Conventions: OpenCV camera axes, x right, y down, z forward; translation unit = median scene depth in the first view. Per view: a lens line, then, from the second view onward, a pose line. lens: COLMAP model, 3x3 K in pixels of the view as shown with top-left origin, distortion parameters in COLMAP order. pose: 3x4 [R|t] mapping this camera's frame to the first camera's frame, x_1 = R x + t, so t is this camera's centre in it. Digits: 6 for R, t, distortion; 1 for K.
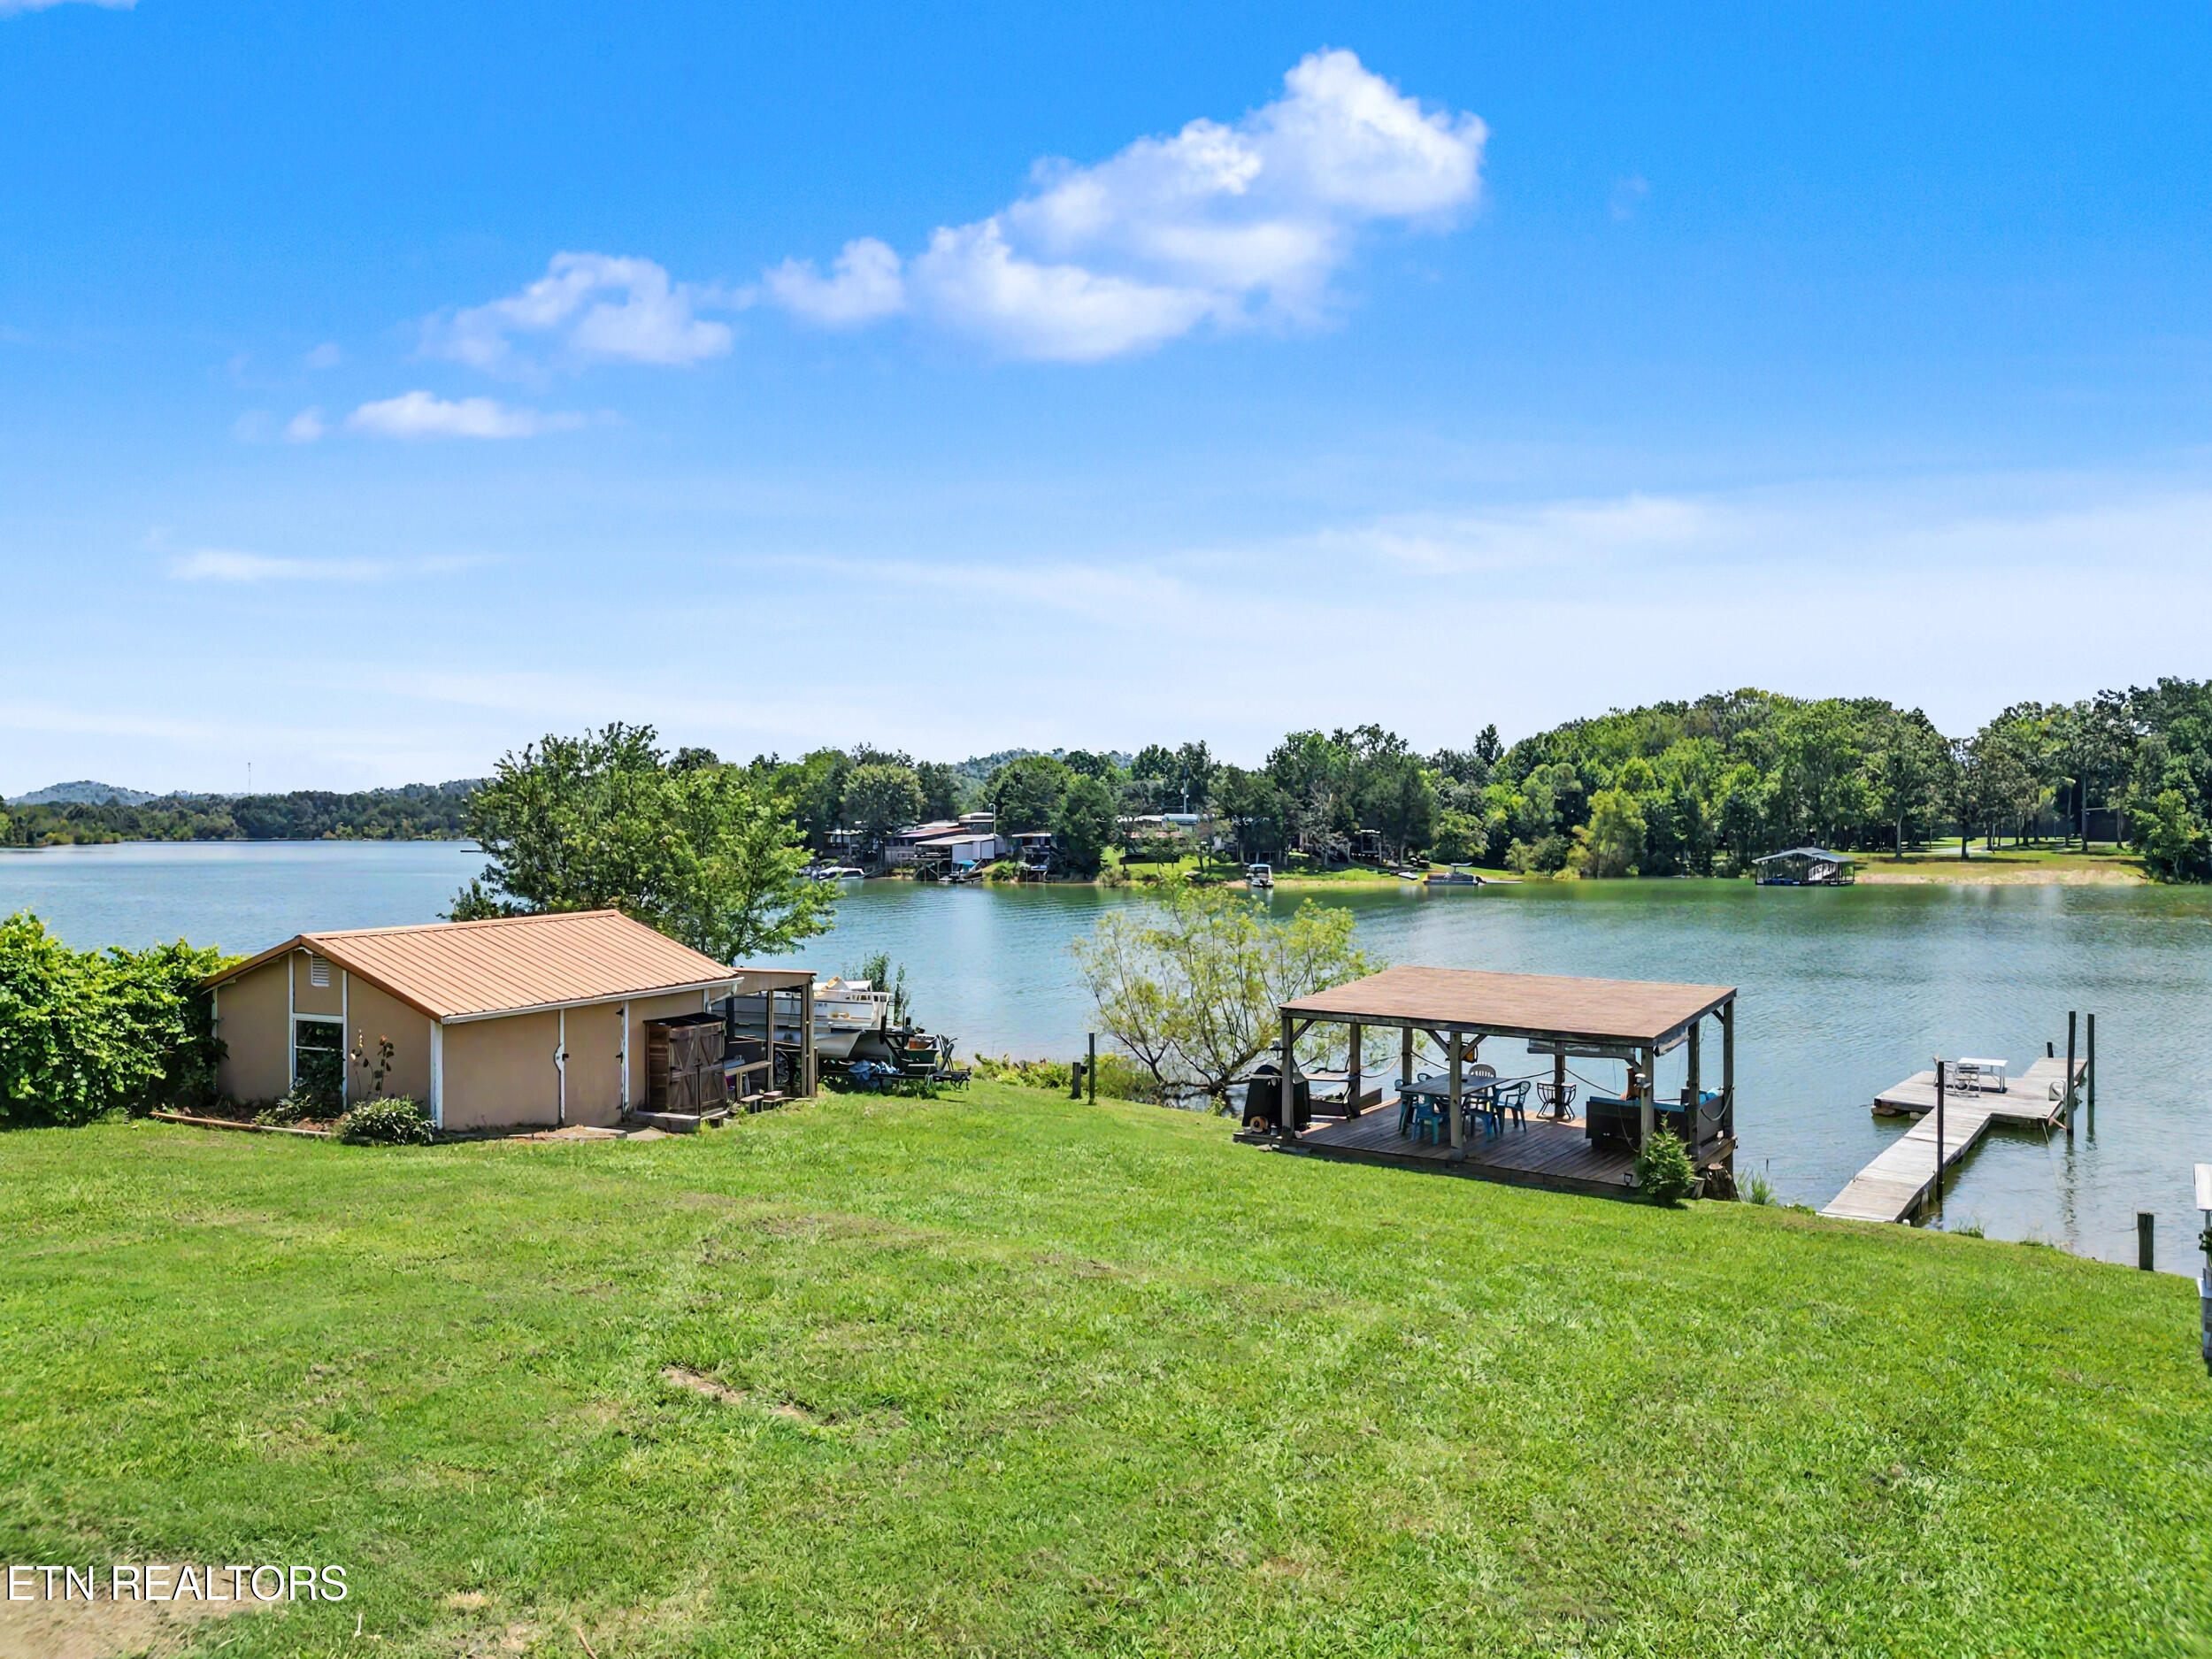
lens RADIAL K [[1679.6, 0, 1134.7], [0, 1679.6, 827.7], [0, 0, 1]] dist [0.041839, -0.139314]
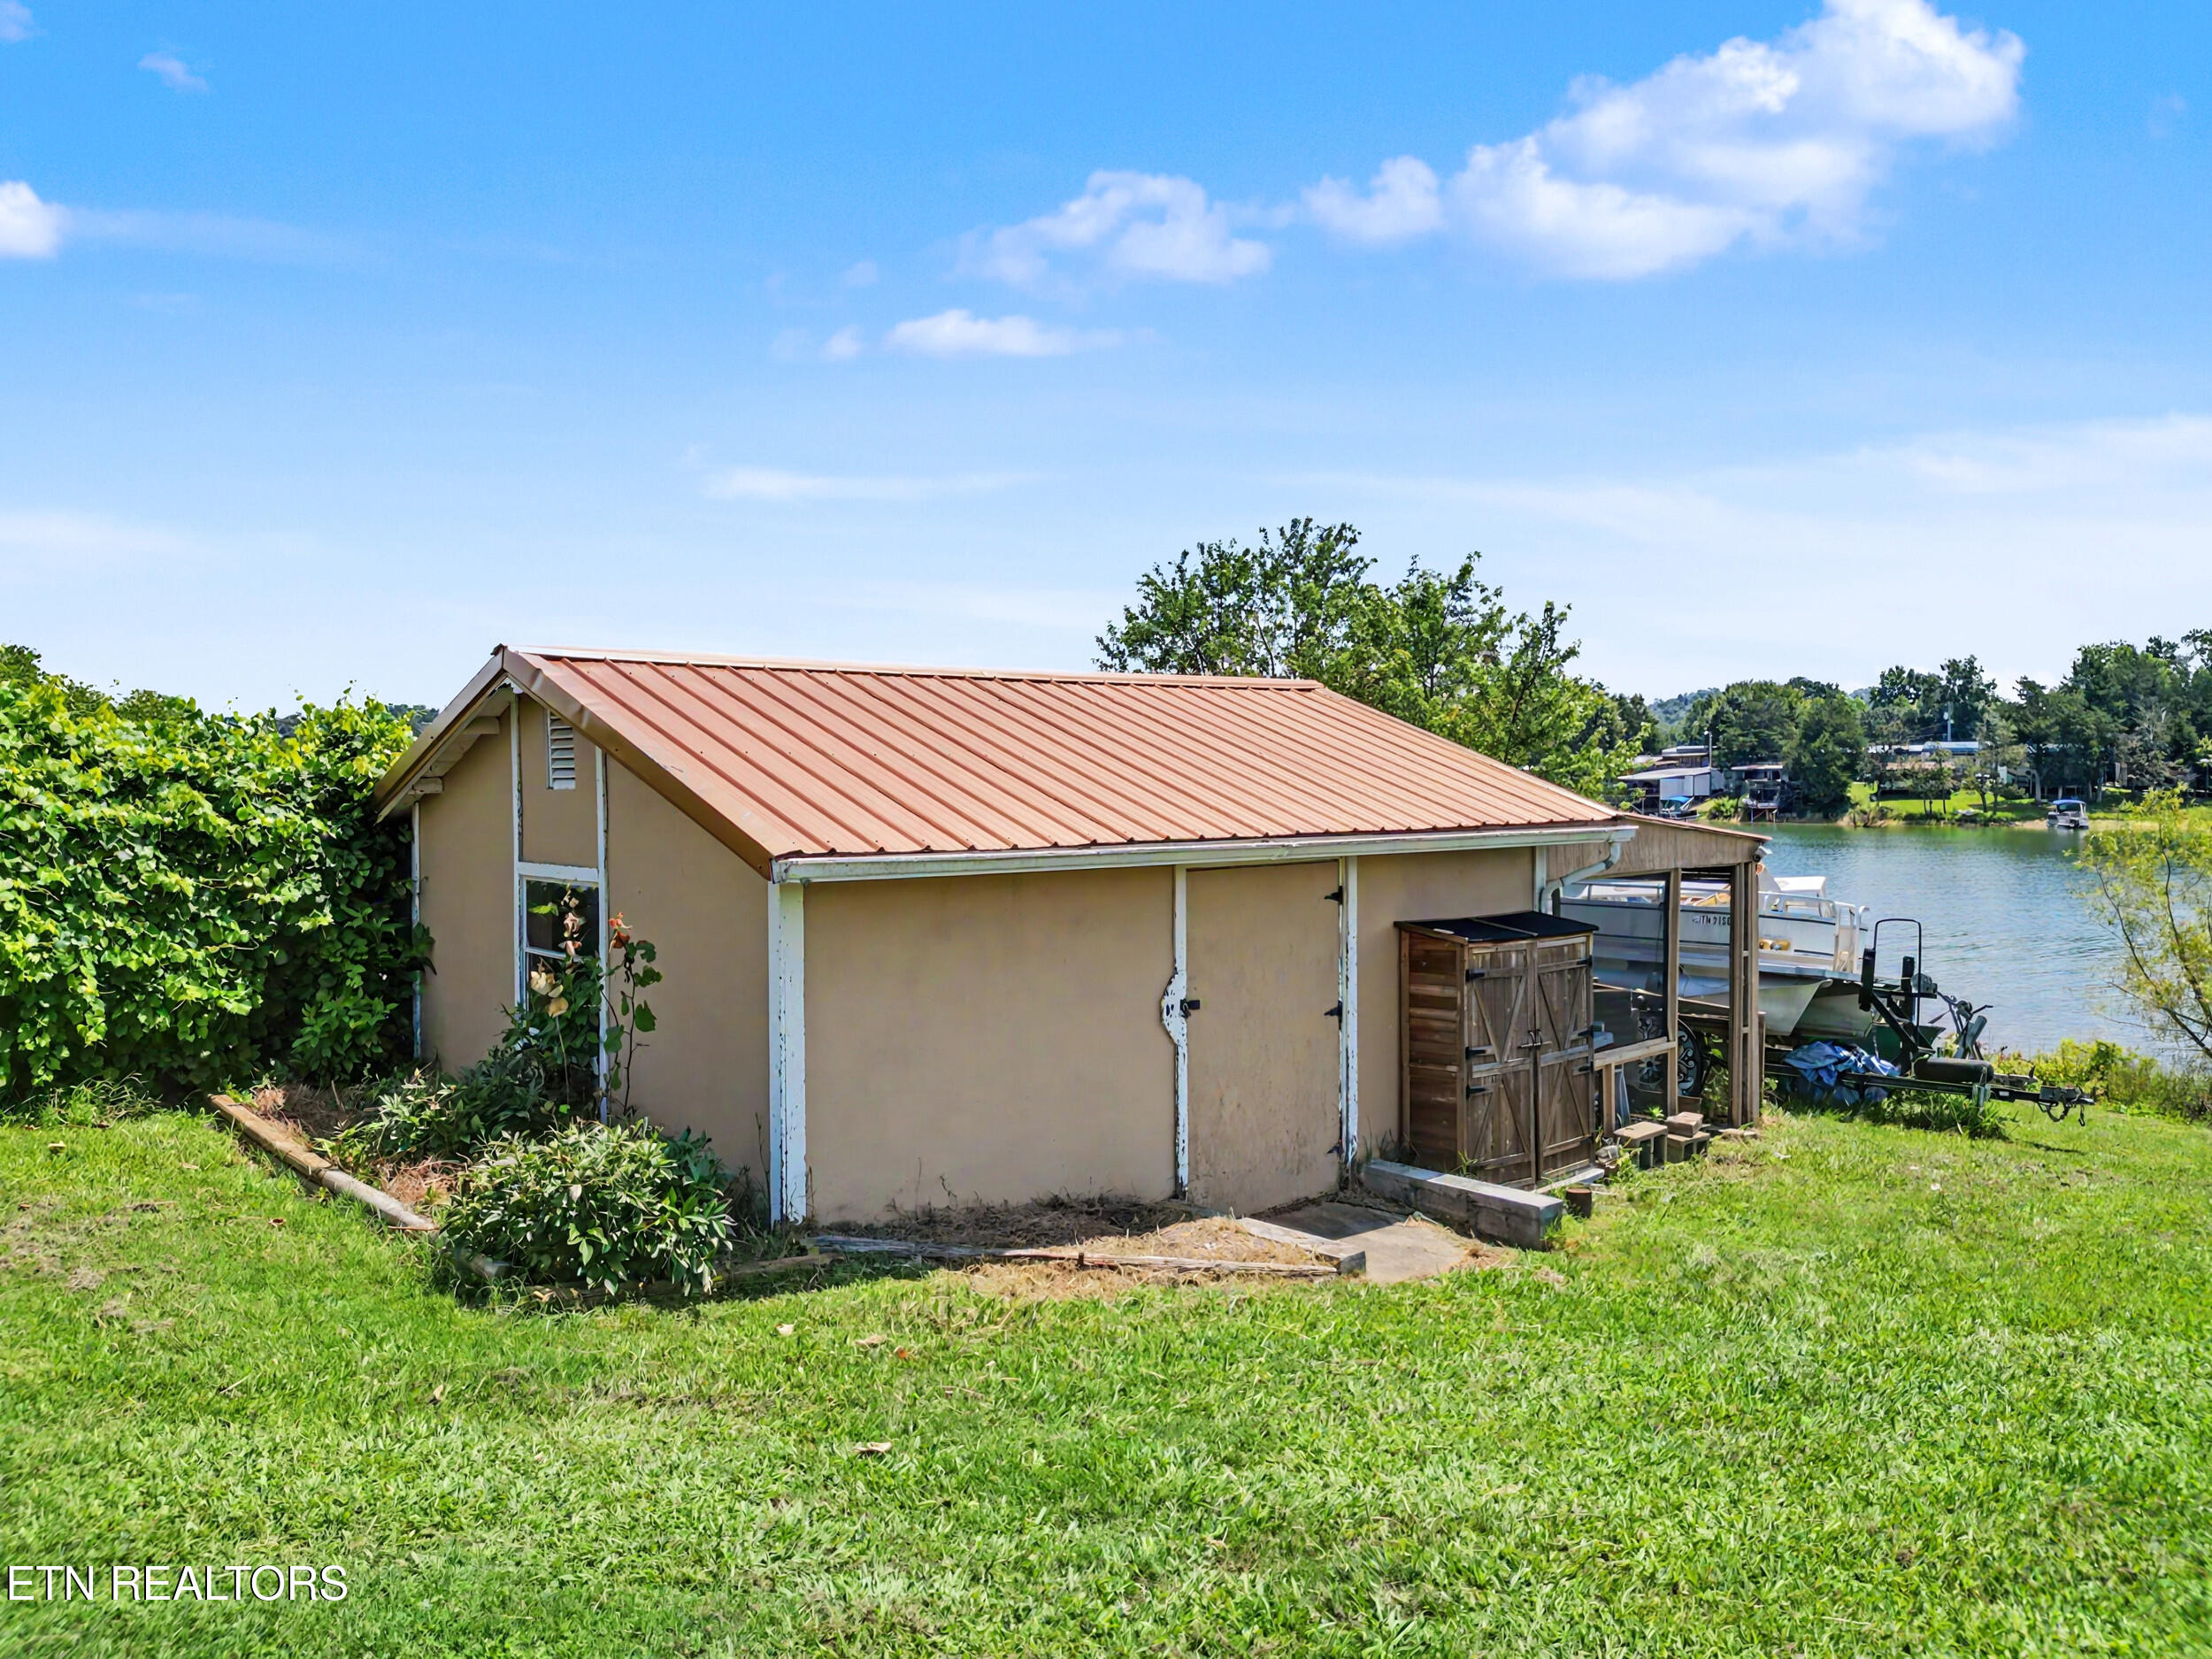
lens RADIAL K [[1679.6, 0, 1134.7], [0, 1679.6, 827.7], [0, 0, 1]] dist [0.041839, -0.139314]
pose [[0.924345, 0.011684, -0.381378, -0.106061], [-0.000874, 0.999593, 0.028504, 0.043513], [0.381556, -0.026014, 0.923980, 0.330902]]
